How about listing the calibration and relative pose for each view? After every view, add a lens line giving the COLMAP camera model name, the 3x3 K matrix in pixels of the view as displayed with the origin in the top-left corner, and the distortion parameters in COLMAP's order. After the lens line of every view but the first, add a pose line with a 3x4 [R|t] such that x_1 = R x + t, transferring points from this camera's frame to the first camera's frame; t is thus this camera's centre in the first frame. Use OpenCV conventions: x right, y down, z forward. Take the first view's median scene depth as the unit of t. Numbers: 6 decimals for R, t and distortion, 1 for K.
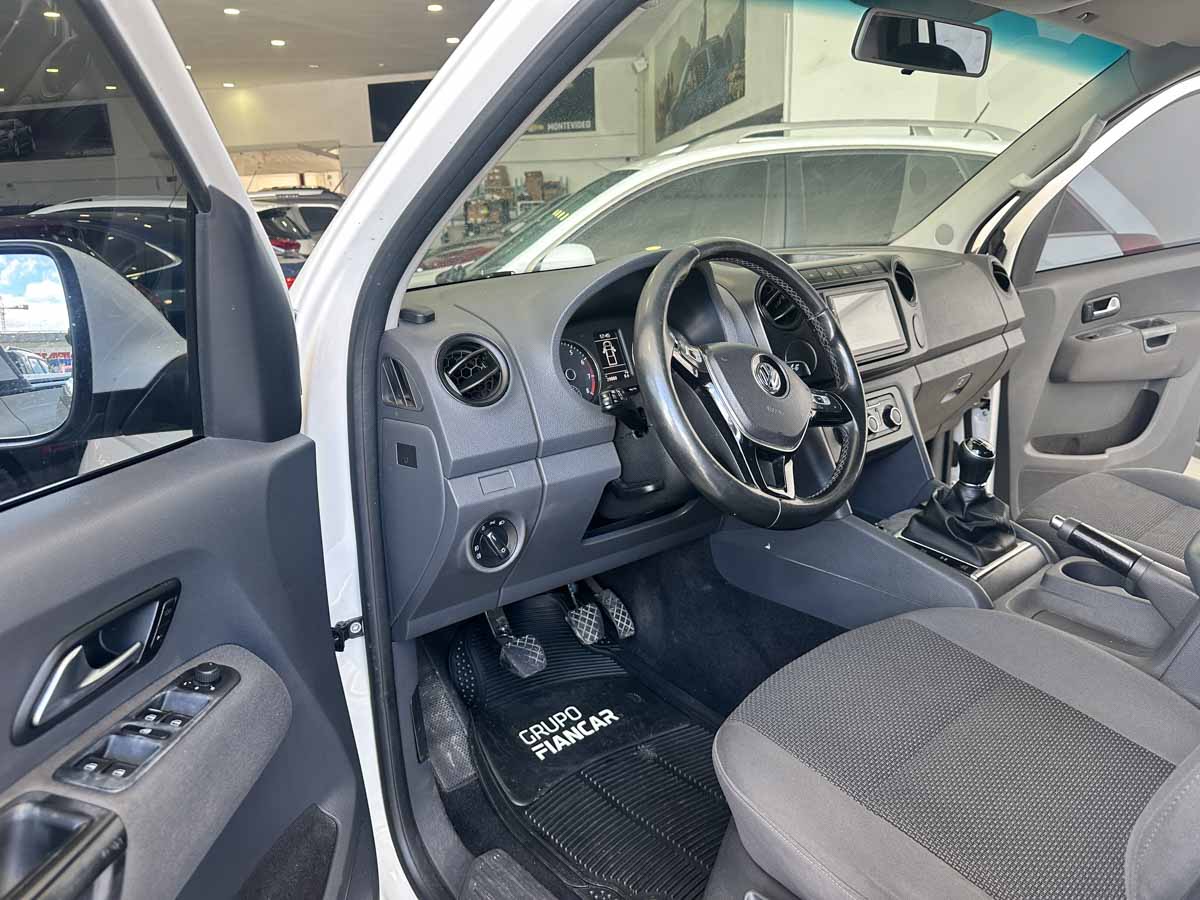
lens RADIAL K [[847.6, 0, 601.0], [0, 847.6, 453.2], [0, 0, 1]] dist [0.137759, -0.146208]
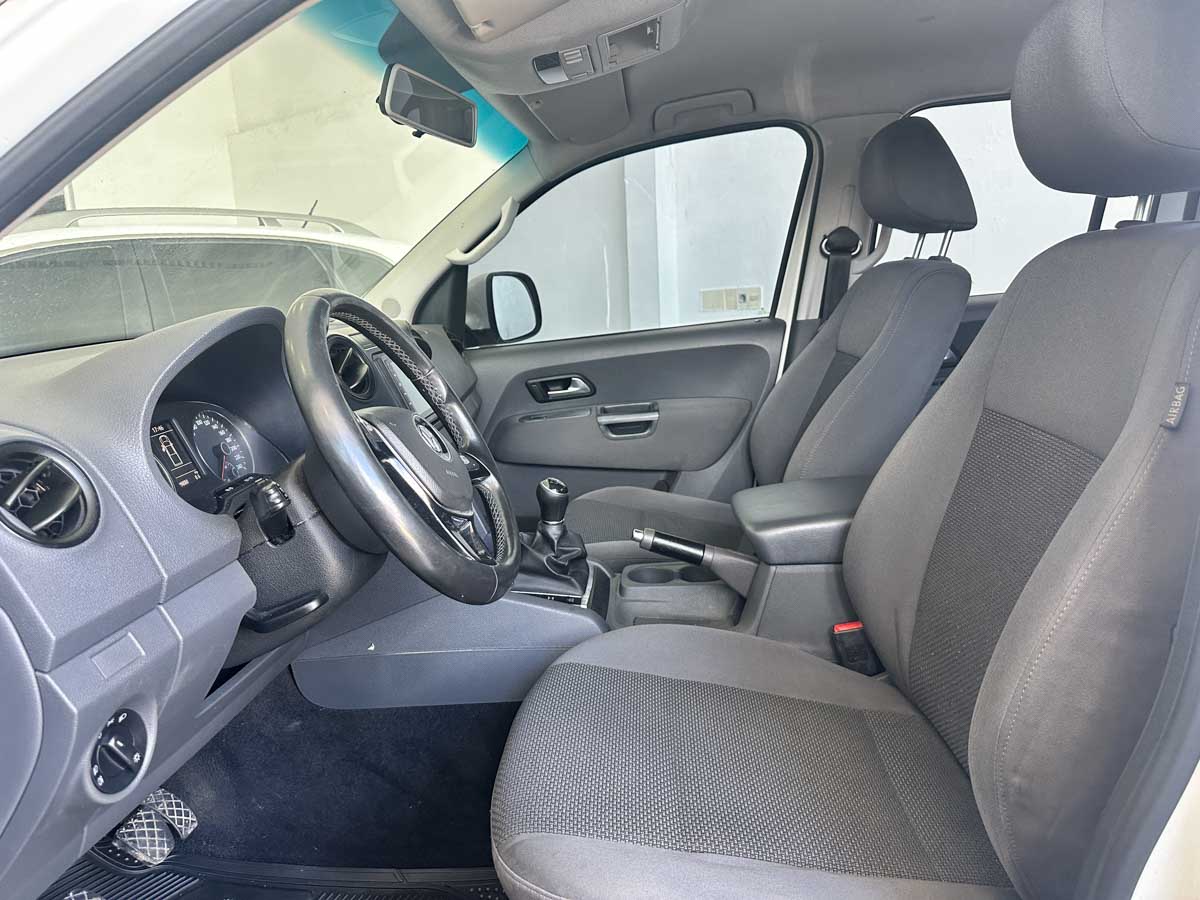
lens RADIAL K [[847.6, 0, 601.0], [0, 847.6, 453.2], [0, 0, 1]] dist [0.137759, -0.146208]
pose [[0.723651, -0.158925, 0.671618, -0.229786], [0.228961, 0.973298, -0.016388, -0.017646], [-0.651080, 0.165634, 0.740716, 0.197150]]
